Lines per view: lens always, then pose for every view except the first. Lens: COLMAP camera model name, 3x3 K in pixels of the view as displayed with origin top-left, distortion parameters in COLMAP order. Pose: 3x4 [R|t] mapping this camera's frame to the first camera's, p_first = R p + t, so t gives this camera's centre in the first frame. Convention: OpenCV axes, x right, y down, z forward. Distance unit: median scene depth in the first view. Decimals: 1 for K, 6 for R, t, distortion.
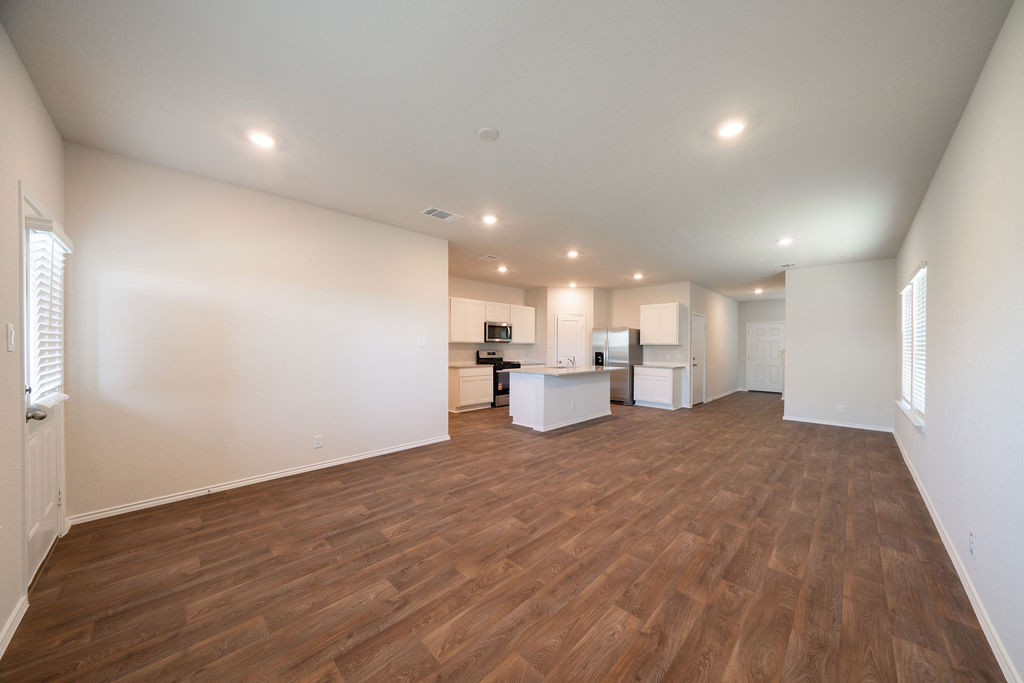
lens RADIAL K [[350.3, 0, 513.0], [0, 350.3, 347.4], [0, 0, 1]] dist [-0.004150, 0.000520]
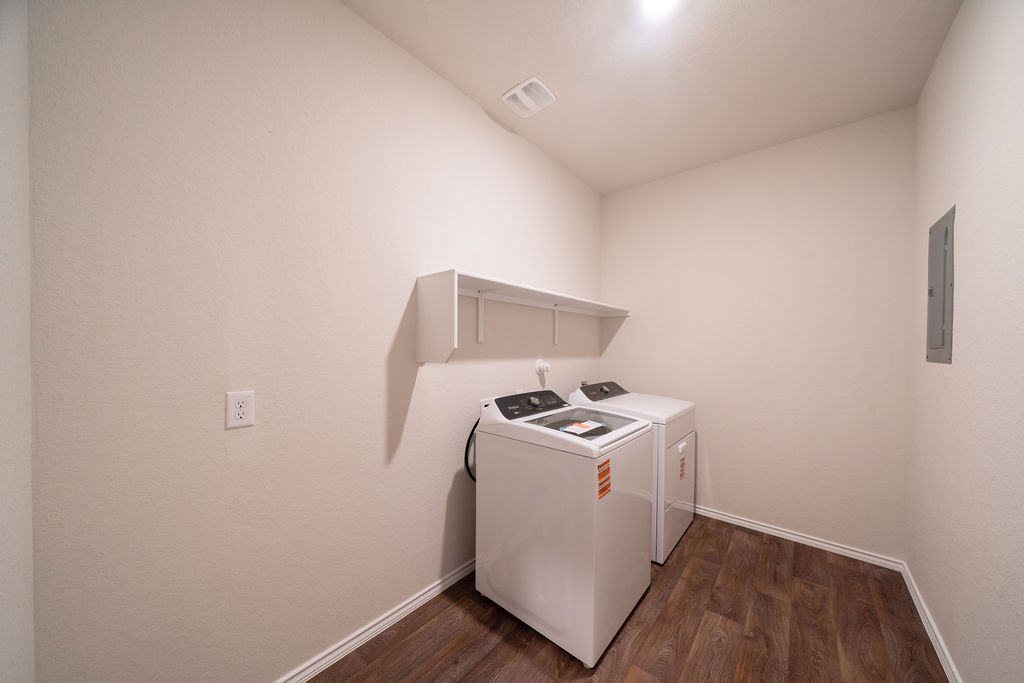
lens RADIAL K [[350.3, 0, 514.1], [0, 350.3, 350.7], [0, 0, 1]] dist [-0.004150, 0.000520]
pose [[0.996303, 0.002598, 0.085865, -0.371581], [-0.002686, 0.999996, 0.000918, -0.001744], [-0.085862, -0.001145, 0.996306, 0.057729]]
